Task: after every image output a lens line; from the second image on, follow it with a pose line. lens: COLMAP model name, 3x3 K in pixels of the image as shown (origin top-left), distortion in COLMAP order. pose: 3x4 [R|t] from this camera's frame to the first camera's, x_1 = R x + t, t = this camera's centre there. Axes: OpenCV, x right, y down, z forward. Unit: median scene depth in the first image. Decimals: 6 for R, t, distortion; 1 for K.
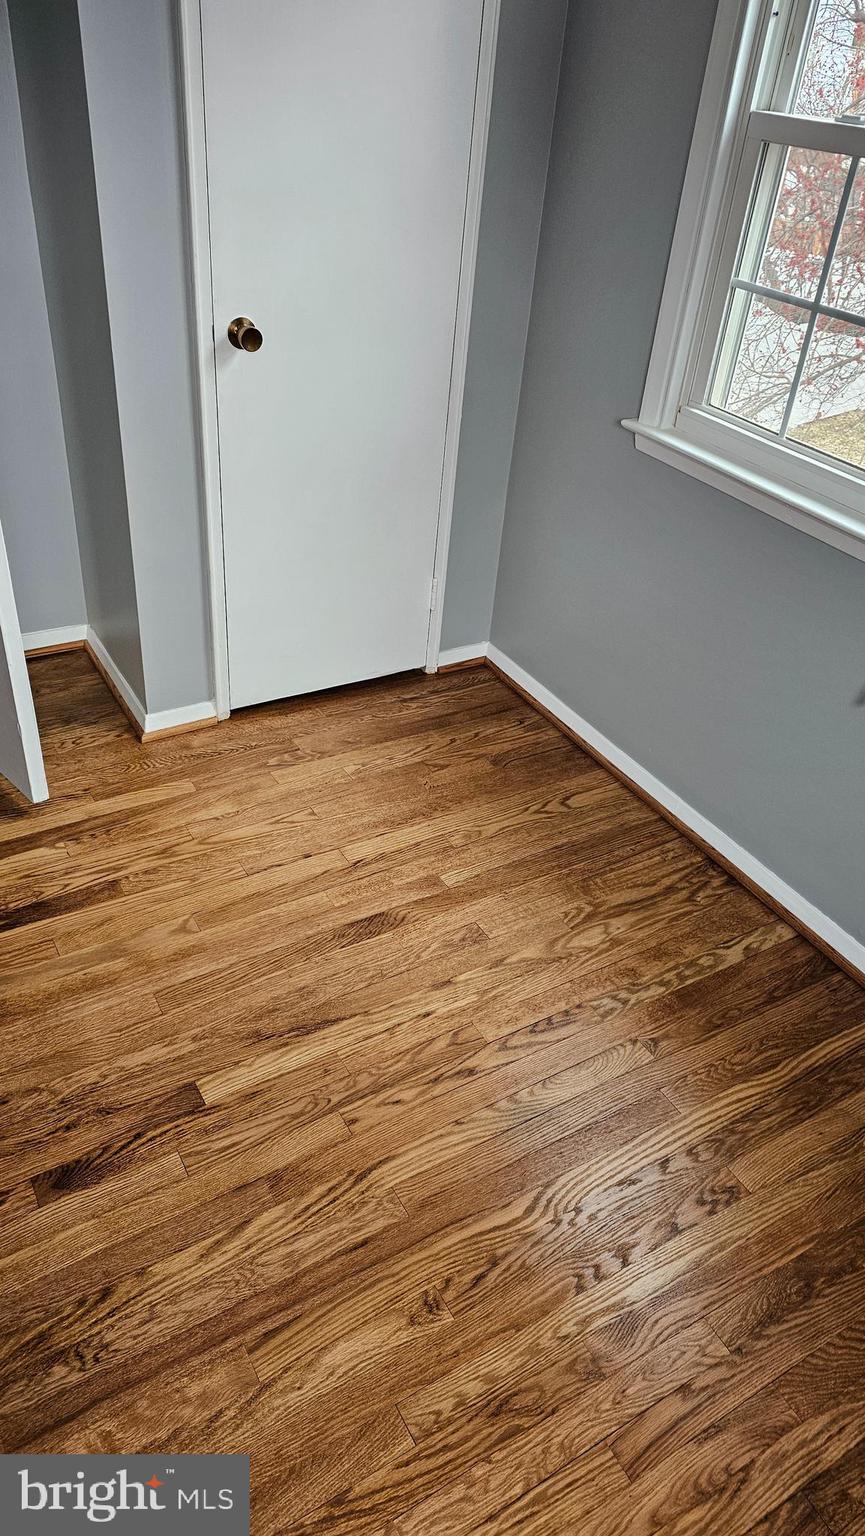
lens RADIAL K [[1028.5, 0, 429.6], [0, 1028.5, 789.6], [0, 0, 1]] dist [0.058525, -0.043843]
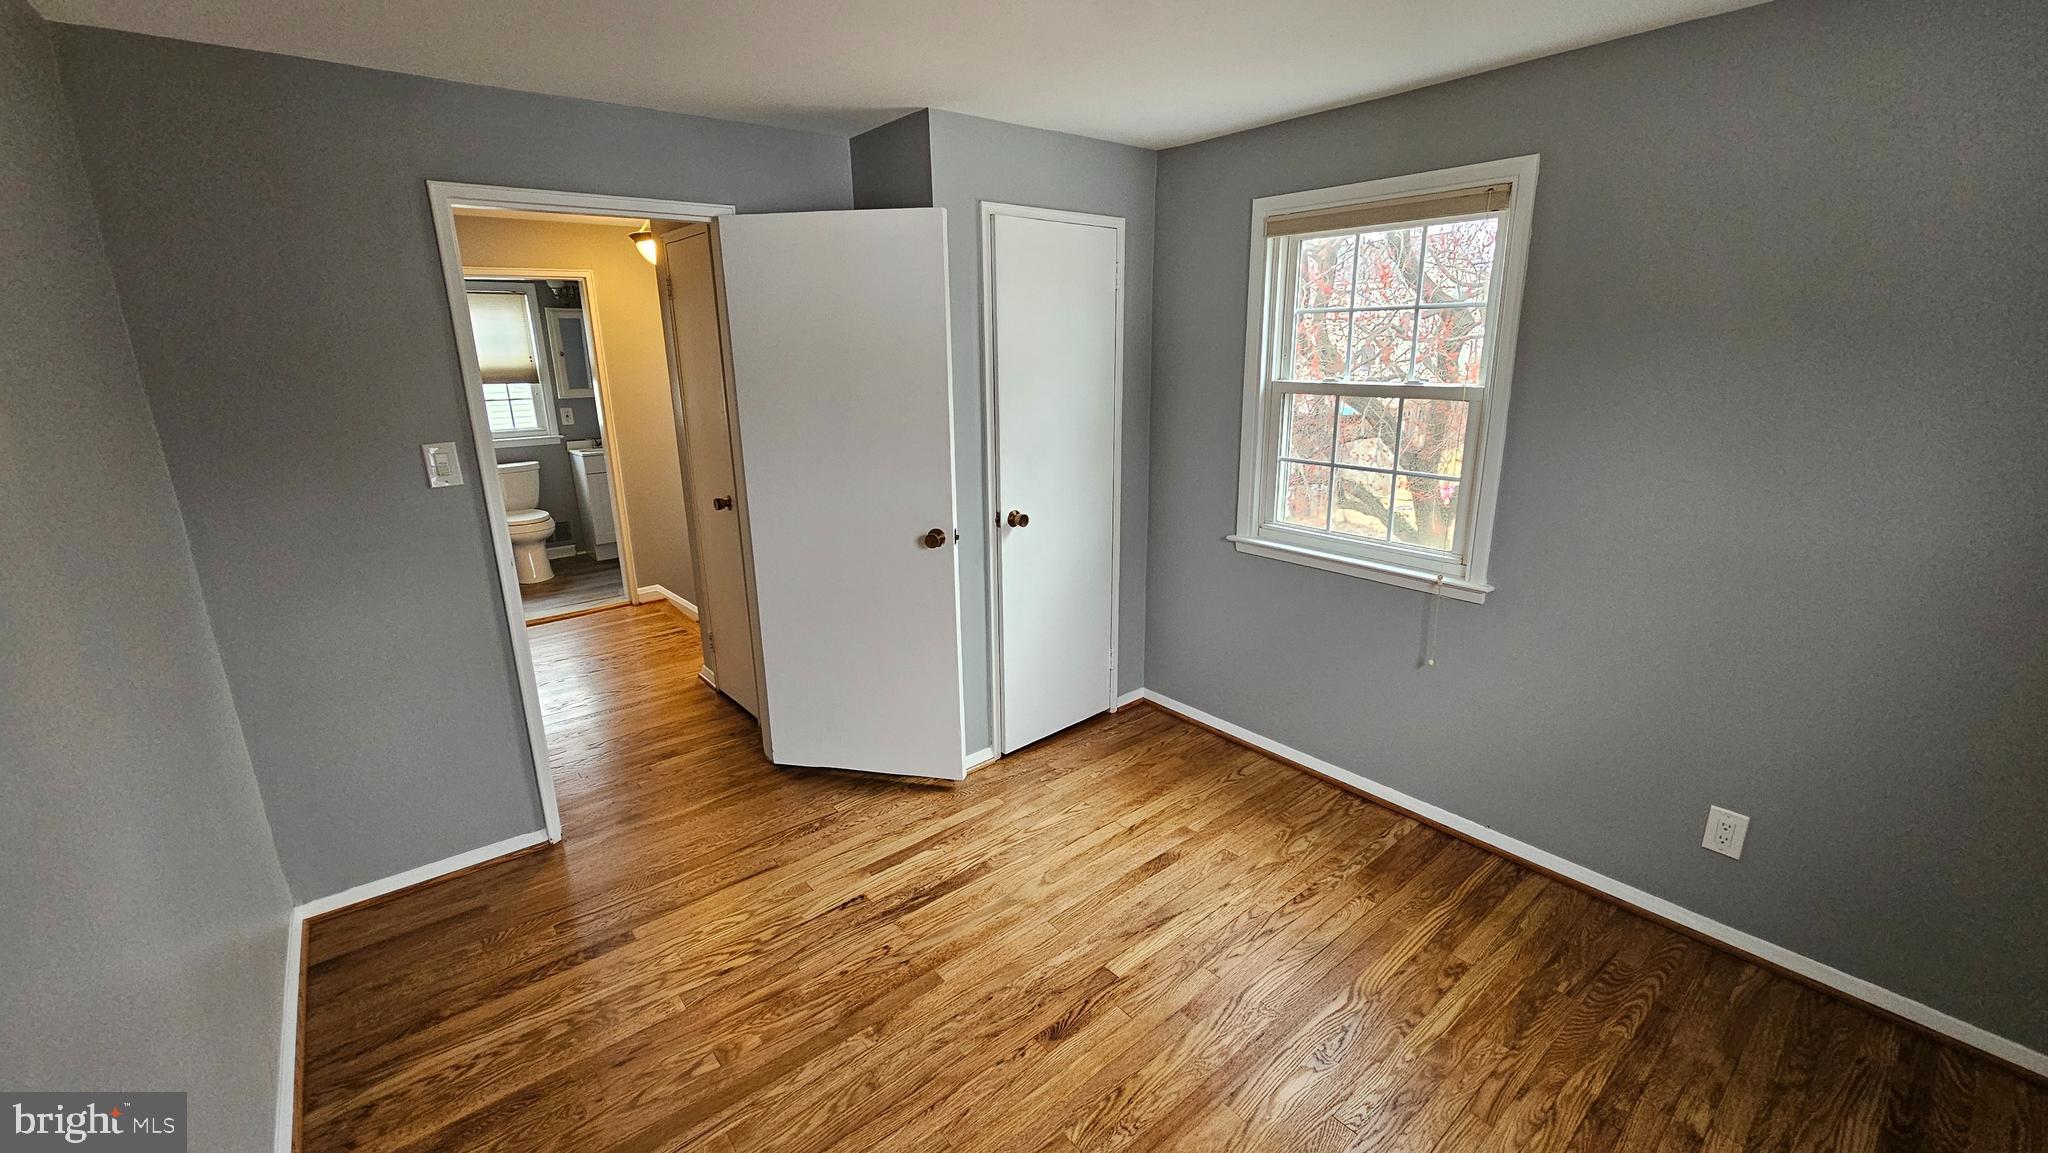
lens RADIAL K [[833.9, 0, 1030.6], [0, 833.9, 581.1], [0, 0, 1]] dist [0.000575, -0.000827]
pose [[0.982647, -0.133531, 0.128739, -0.383752], [0.169373, 0.928901, -0.329326, 0.134473], [-0.075611, 0.345417, 0.935399, -0.289920]]
